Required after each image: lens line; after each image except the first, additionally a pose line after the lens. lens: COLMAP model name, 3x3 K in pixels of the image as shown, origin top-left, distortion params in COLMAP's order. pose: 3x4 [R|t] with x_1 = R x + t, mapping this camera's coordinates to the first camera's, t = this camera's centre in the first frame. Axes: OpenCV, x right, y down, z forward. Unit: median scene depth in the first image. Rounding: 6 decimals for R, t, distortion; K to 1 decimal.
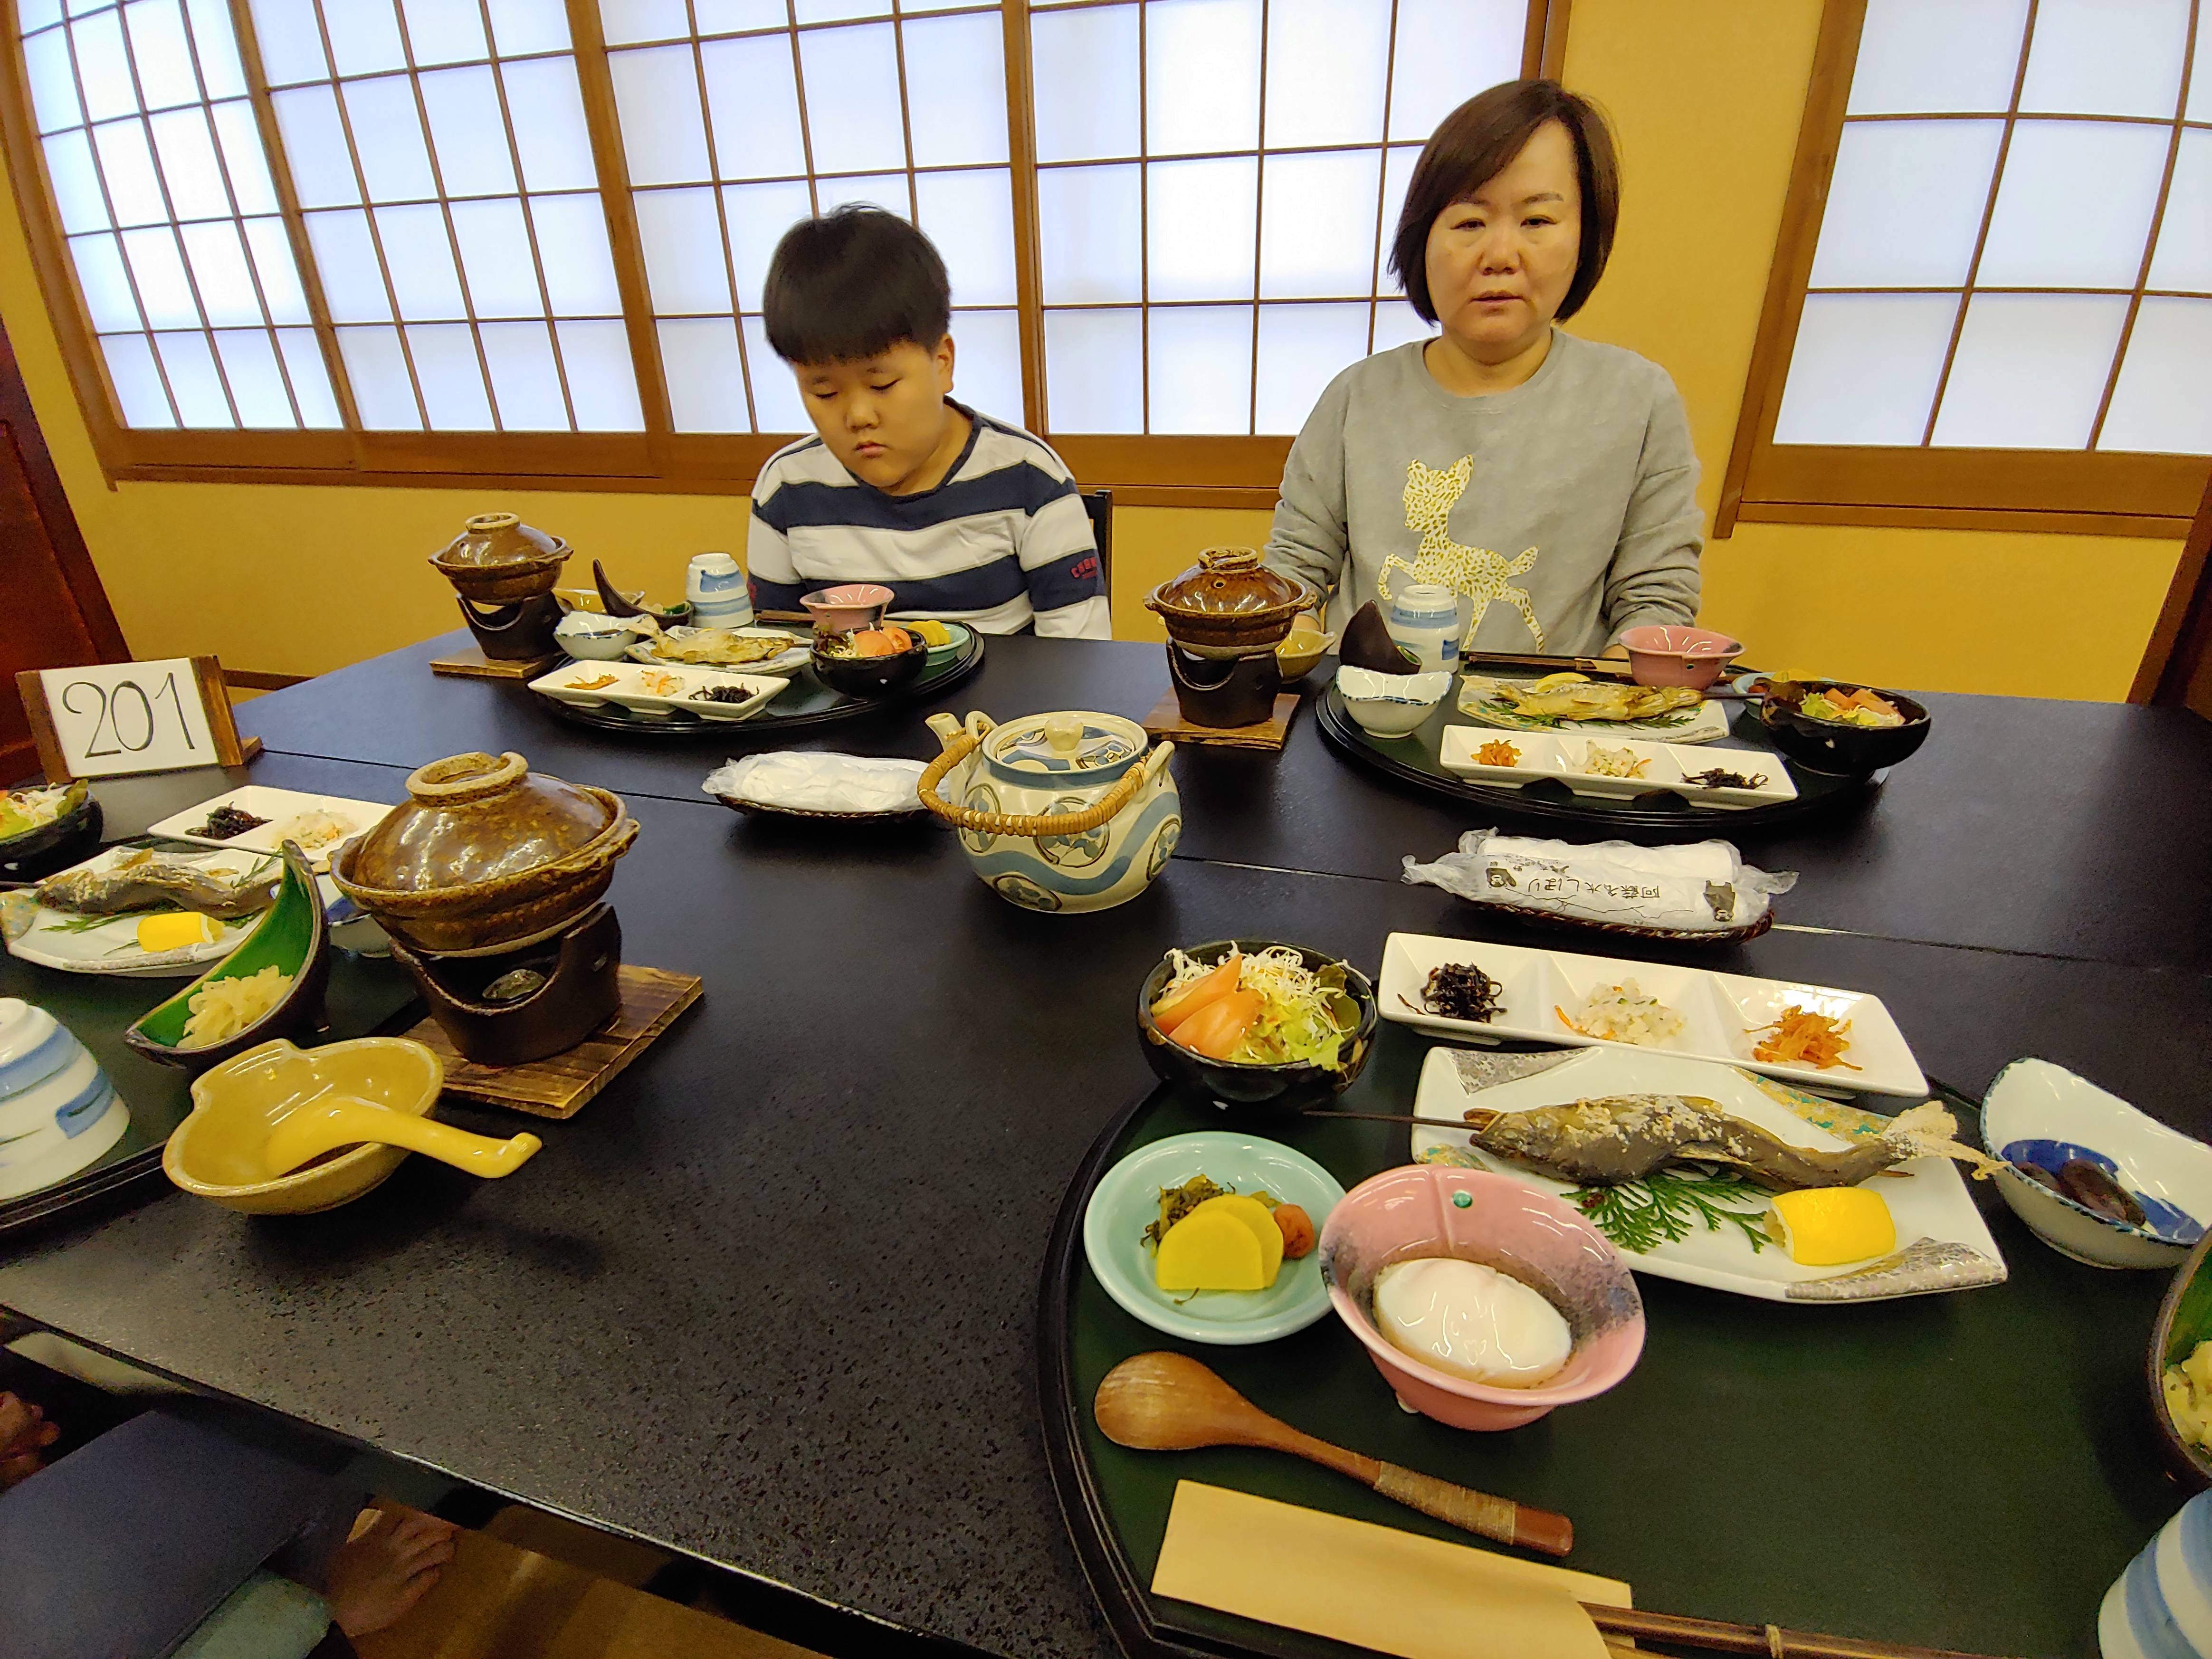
lens RADIAL K [[1081.0, 0, 1101.0], [0, 1081.0, 826.1], [0, 0, 1]] dist [0.001808, -0.014378]
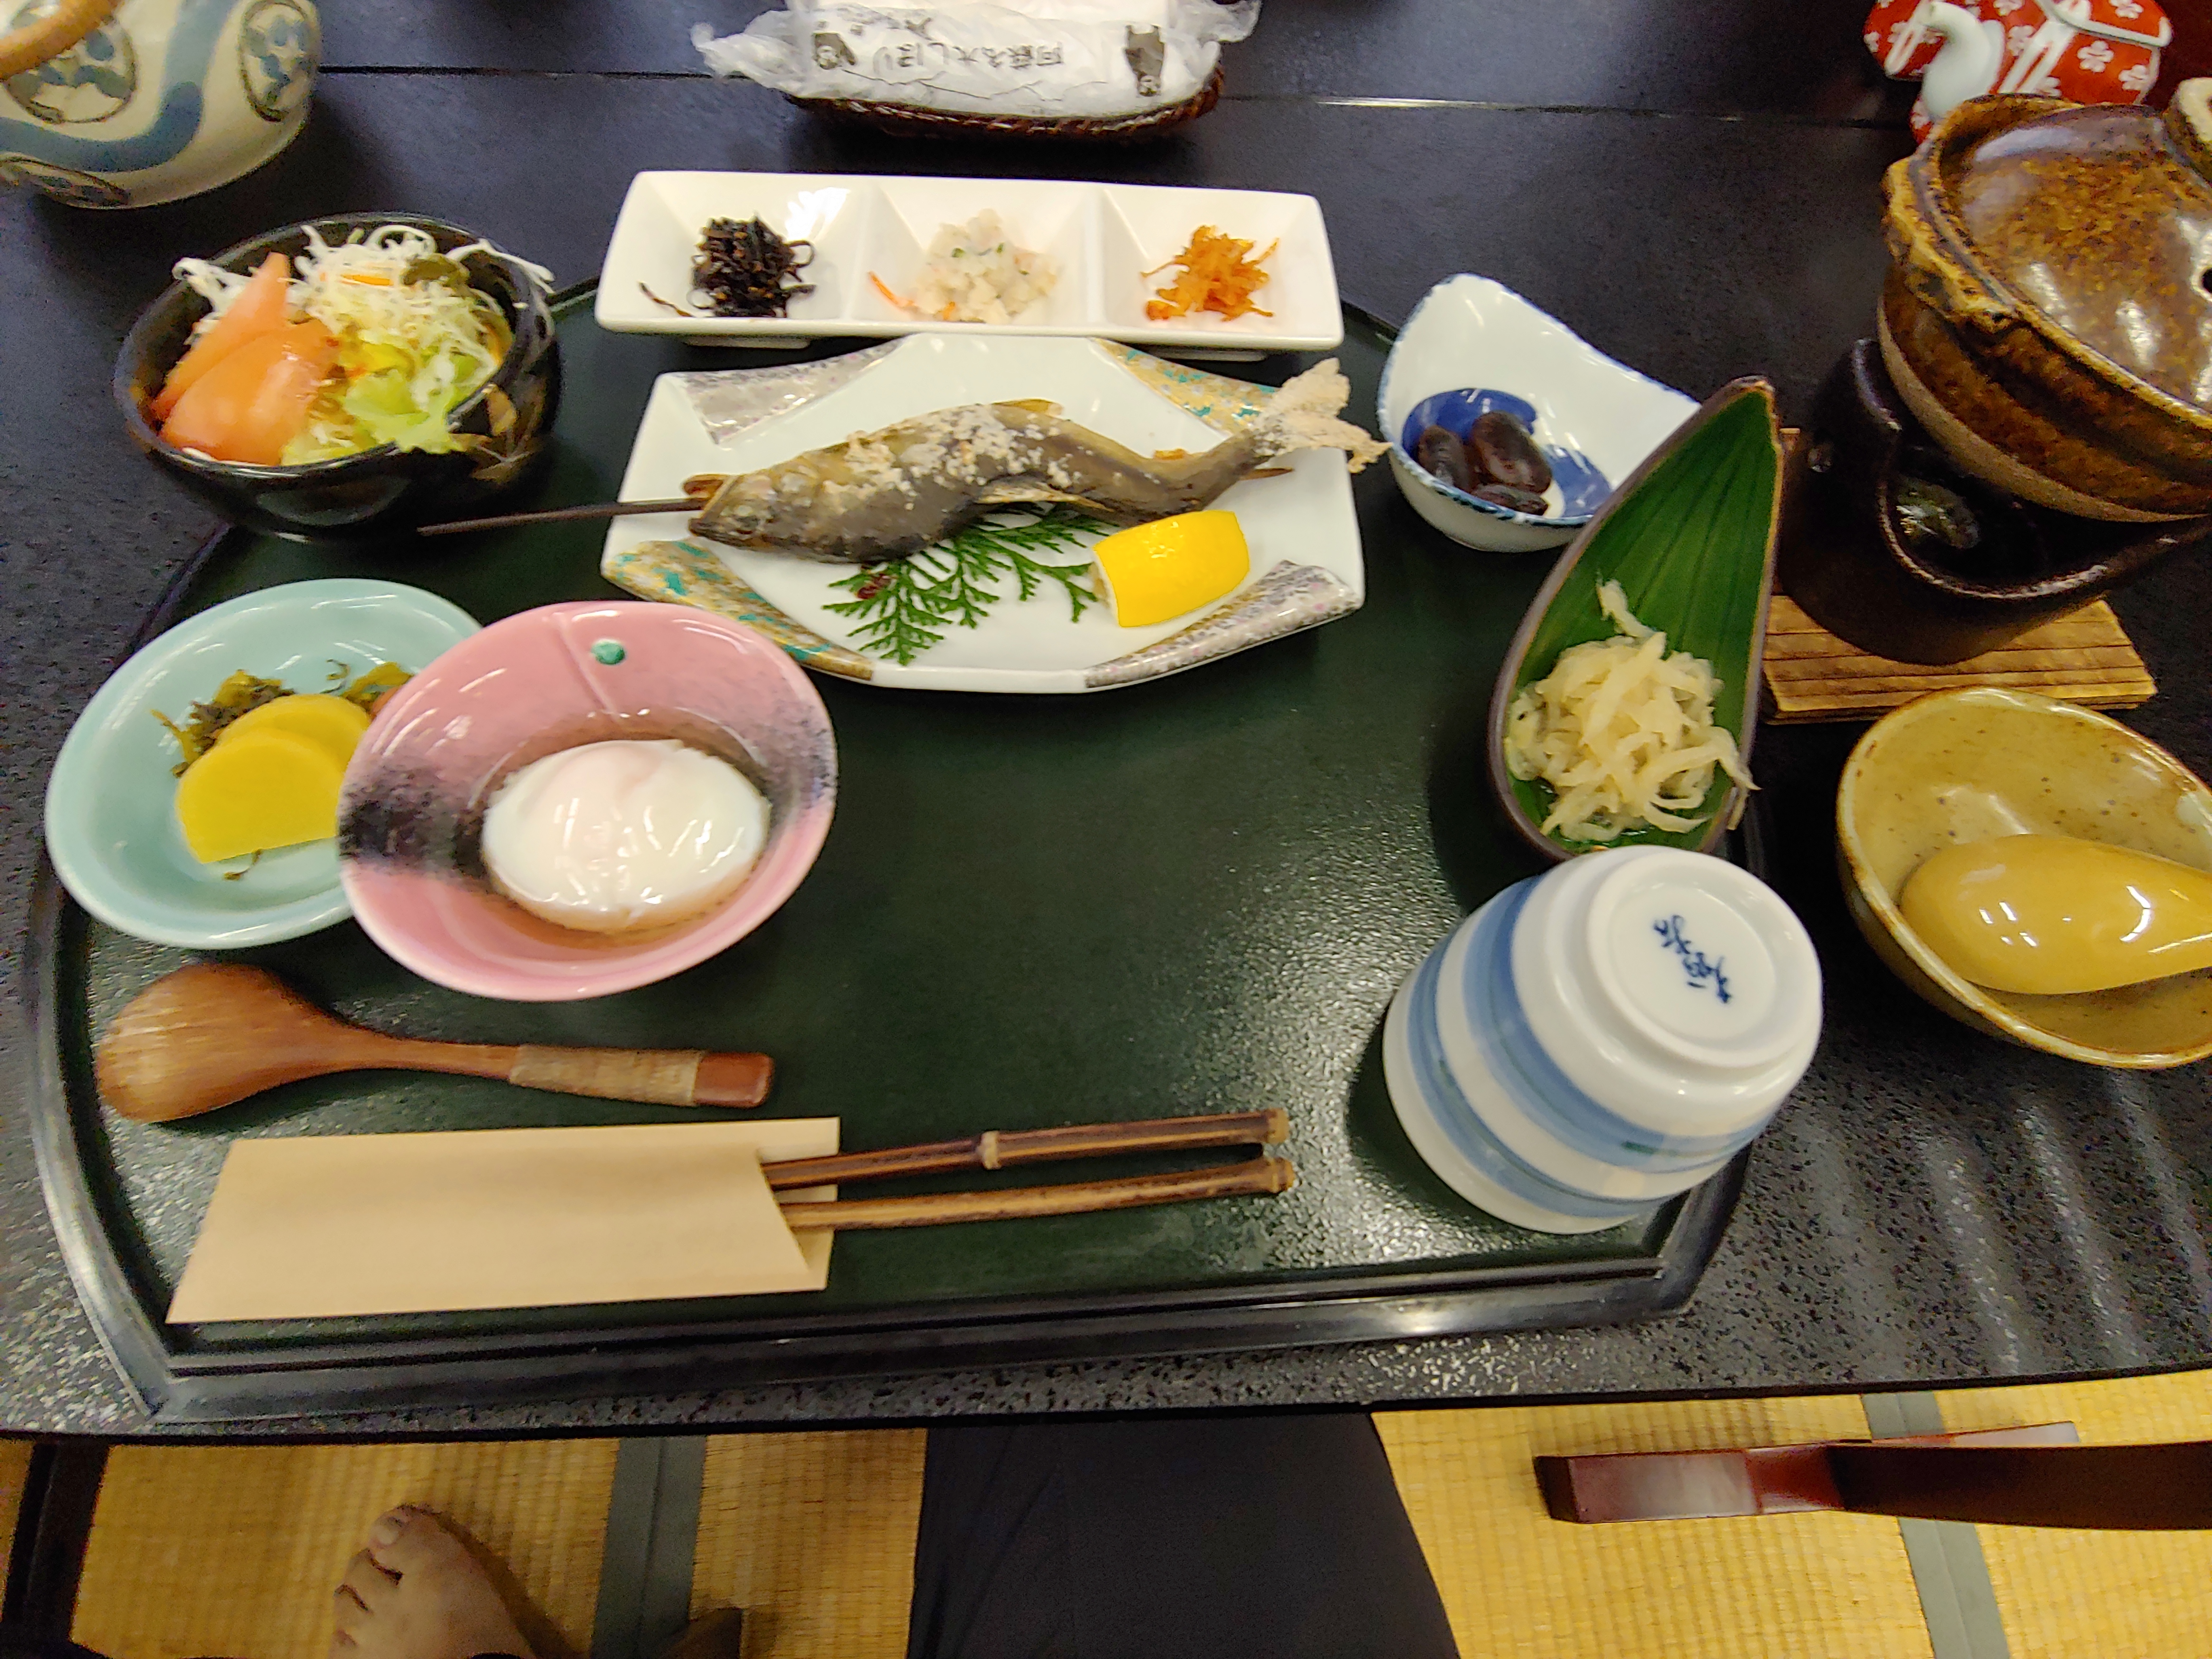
lens RADIAL K [[1081.0, 0, 1101.0], [0, 1081.0, 826.1], [0, 0, 1]] dist [0.001808, -0.014378]
pose [[0.942111, -0.250572, 0.222804, 0.294268], [0.068009, 0.793473, 0.604794, 0.041610], [-0.328333, -0.554630, 0.764580, 0.242344]]
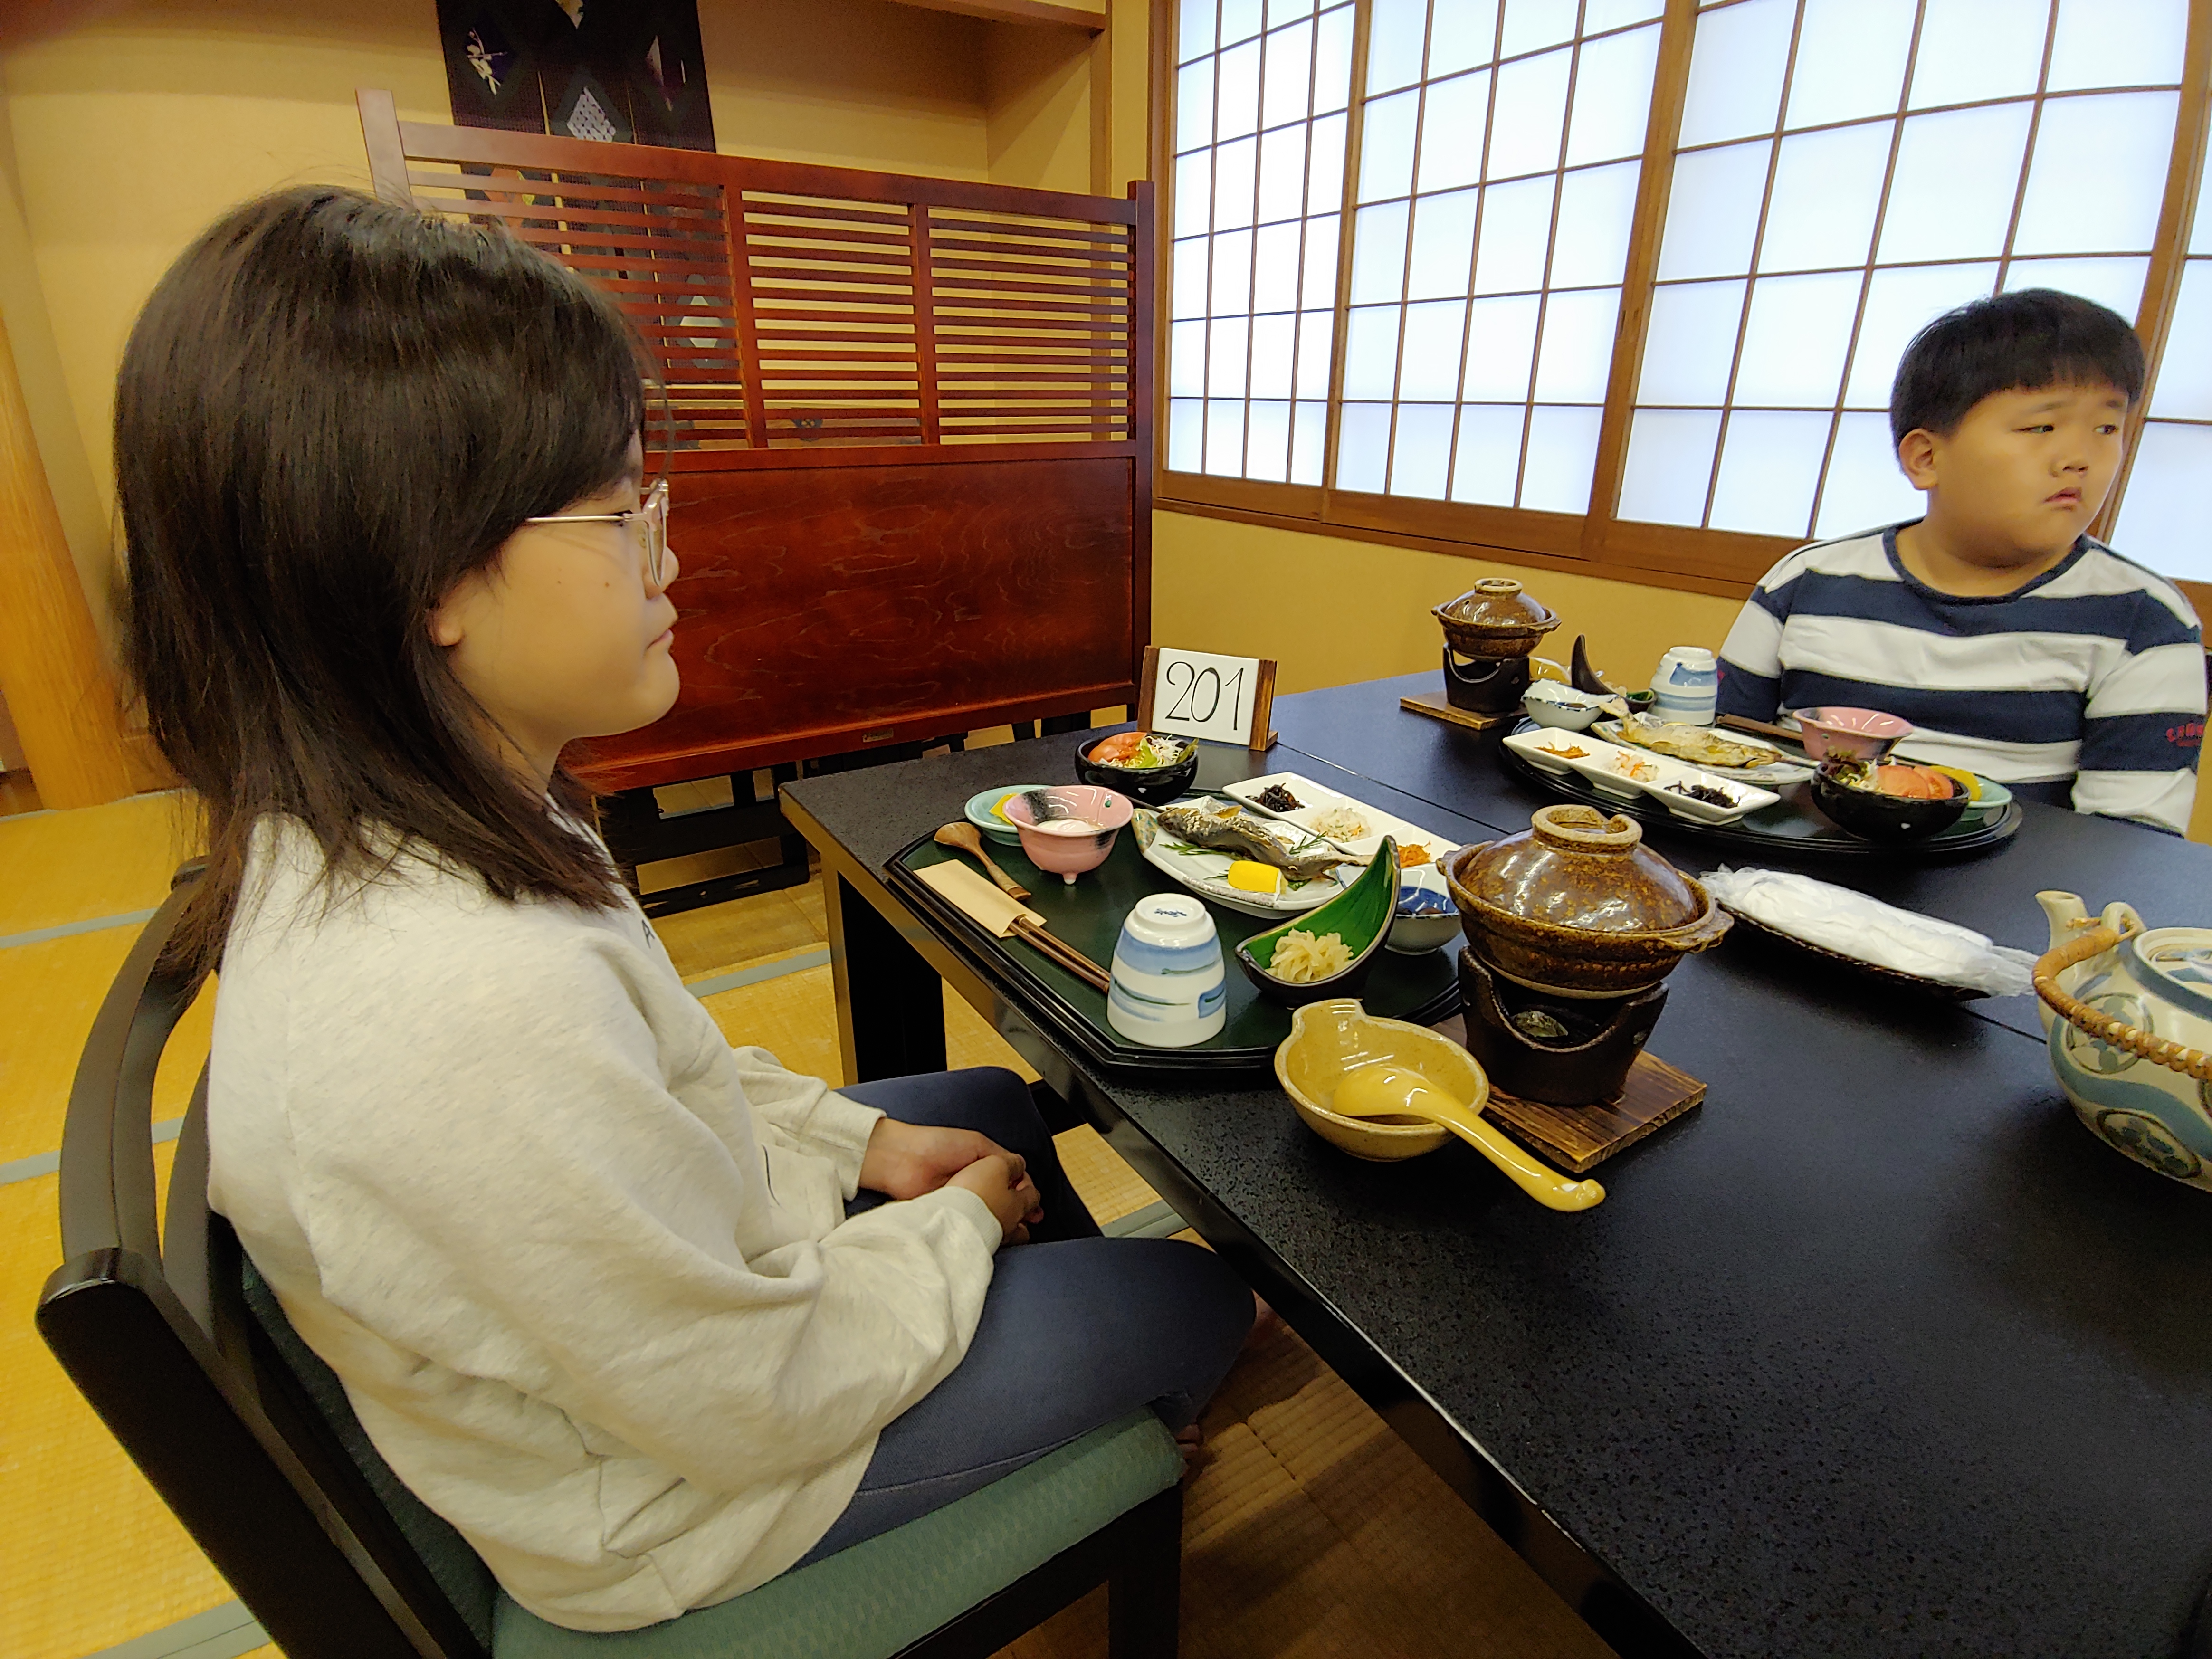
lens RADIAL K [[1081.0, 0, 1101.0], [0, 1081.0, 826.1], [0, 0, 1]] dist [0.001808, -0.014378]
pose [[0.765275, 0.266902, -0.585762, -0.277769], [-0.305411, 0.951592, 0.034585, 0.051408], [0.566638, 0.152431, 0.809745, -0.108709]]
